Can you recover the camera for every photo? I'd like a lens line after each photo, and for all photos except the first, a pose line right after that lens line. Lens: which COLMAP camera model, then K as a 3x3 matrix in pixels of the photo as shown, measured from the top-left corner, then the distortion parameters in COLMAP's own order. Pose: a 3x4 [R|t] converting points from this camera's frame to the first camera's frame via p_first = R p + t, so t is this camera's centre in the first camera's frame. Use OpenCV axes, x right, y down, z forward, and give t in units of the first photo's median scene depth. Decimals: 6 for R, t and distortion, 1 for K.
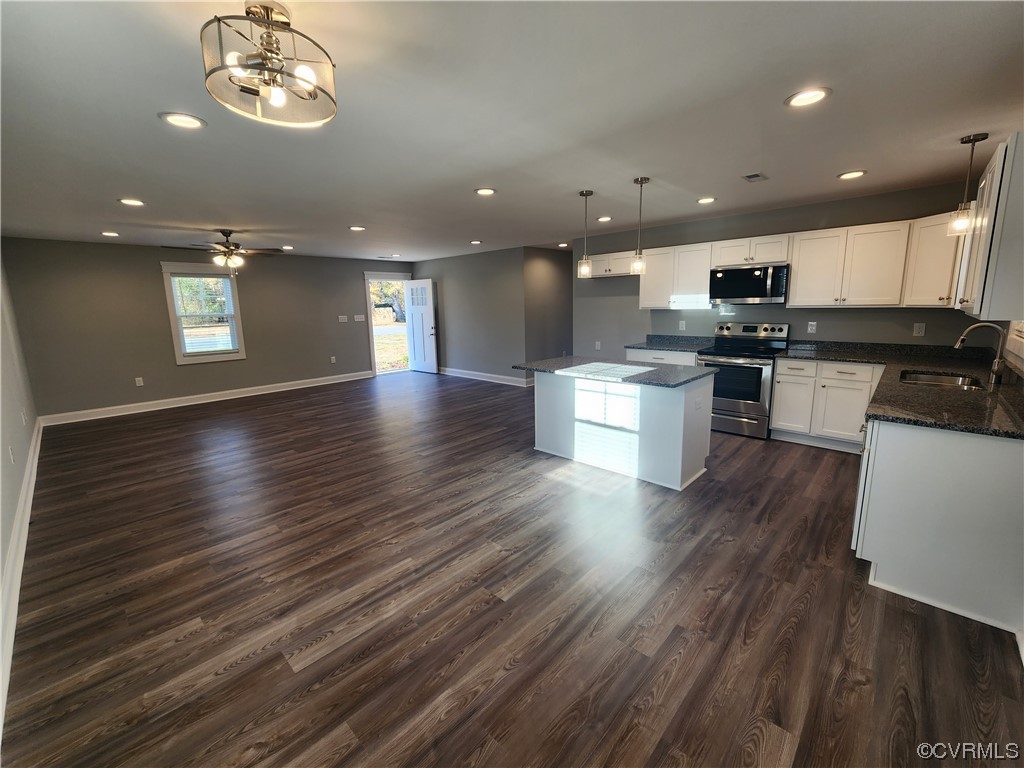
lens RADIAL K [[424.5, 0, 514.9], [0, 424.5, 376.0], [0, 0, 1]] dist [0.001445, -0.003043]
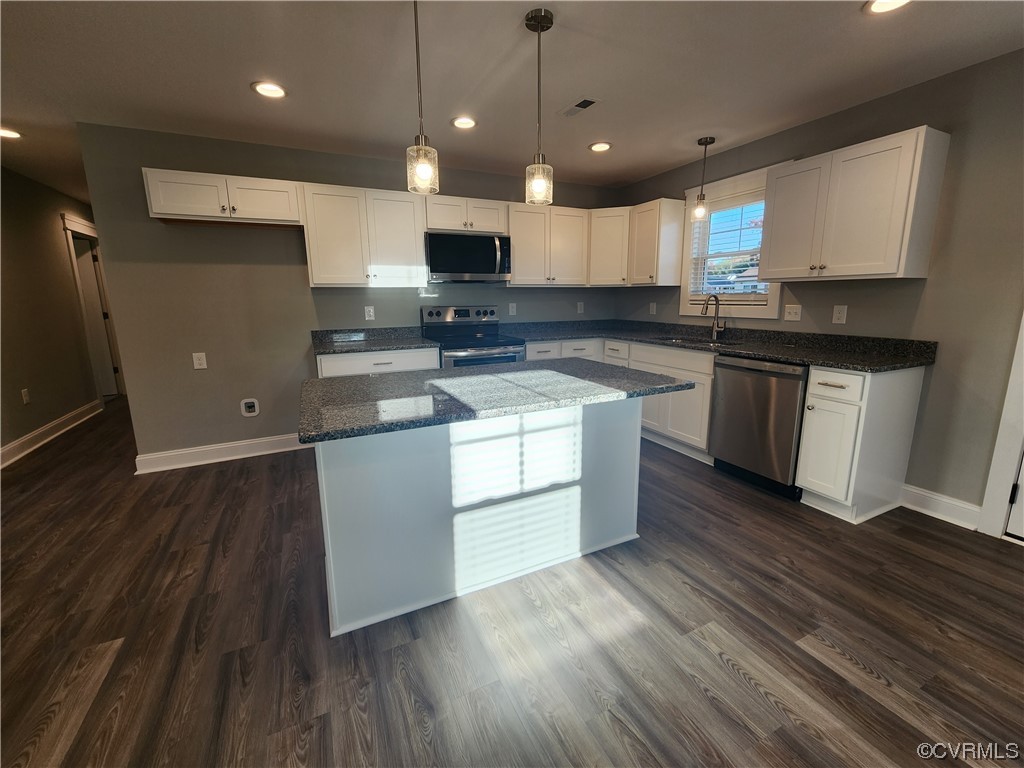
lens RADIAL K [[424.5, 0, 514.9], [0, 424.5, 376.0], [0, 0, 1]] dist [0.001445, -0.003043]
pose [[0.352860, -0.154425, 0.922845, -0.225909], [0.158743, 0.981869, 0.103605, -0.073600], [-0.922112, 0.109937, 0.370976, 0.746392]]
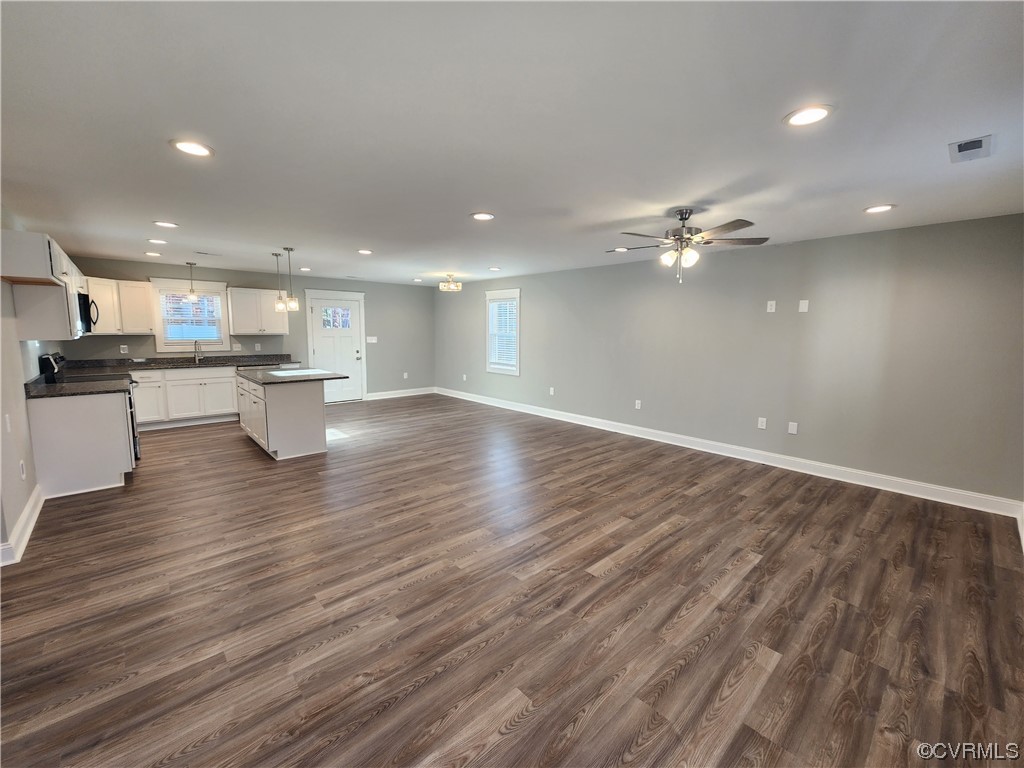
lens RADIAL K [[424.5, 0, 514.9], [0, 424.5, 376.0], [0, 0, 1]] dist [0.001445, -0.003043]
pose [[-0.997390, 0.004342, 0.072071, -0.602590], [0.023905, 0.961751, 0.272881, -0.367367], [-0.068130, 0.273891, -0.959344, 2.208247]]
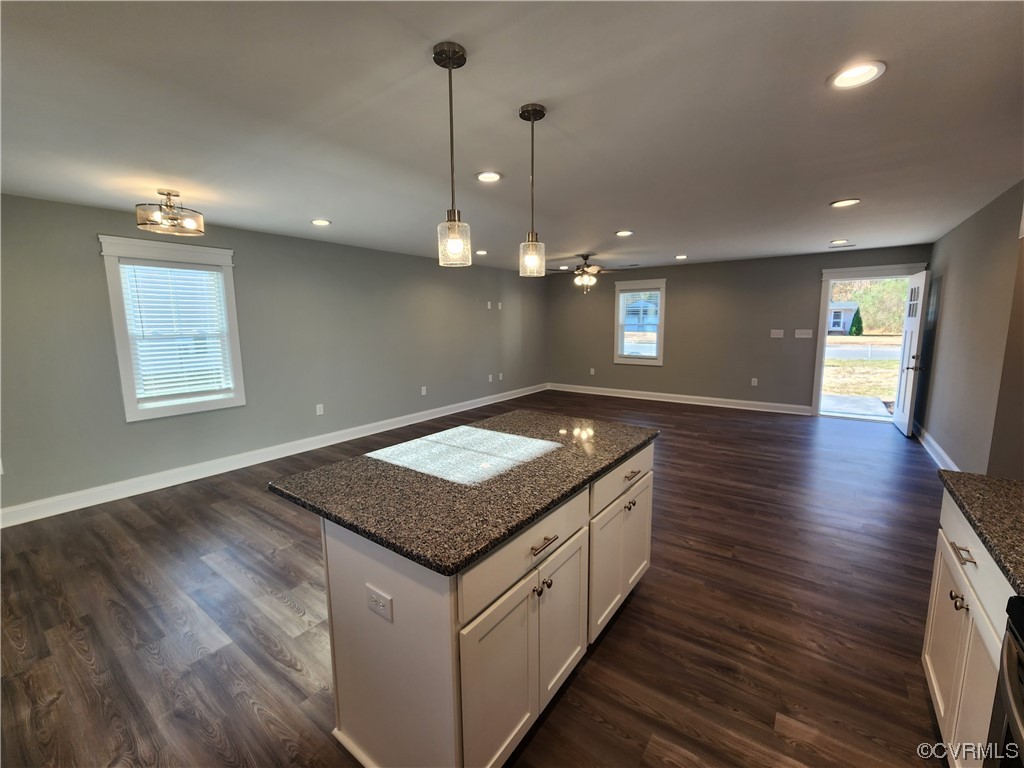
lens RADIAL K [[424.5, 0, 514.9], [0, 424.5, 376.0], [0, 0, 1]] dist [0.001445, -0.003043]
pose [[0.124287, 0.146508, -0.981371, 0.673632], [-0.158913, 0.979212, 0.126060, -0.167490], [0.979438, 0.140285, 0.144985, 0.888067]]
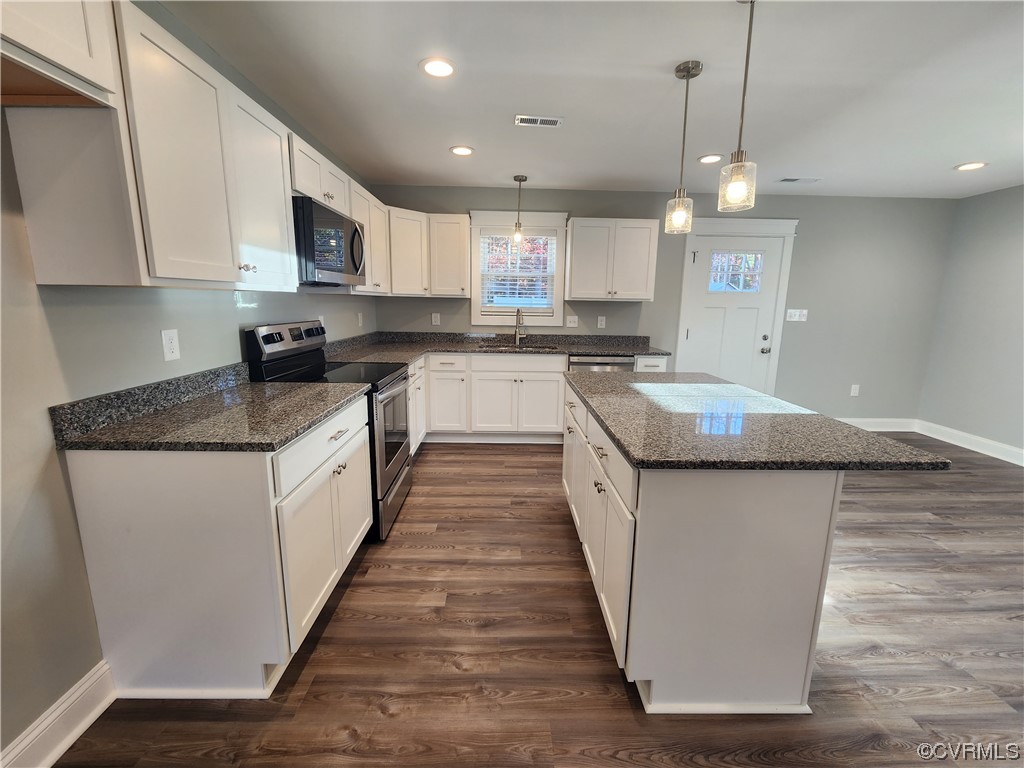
lens RADIAL K [[424.5, 0, 514.9], [0, 424.5, 376.0], [0, 0, 1]] dist [0.001445, -0.003043]
pose [[-0.705956, -0.113869, 0.699043, 0.007664], [0.116223, 0.954987, 0.272933, -0.207545], [-0.698655, 0.273924, -0.660944, 1.415842]]
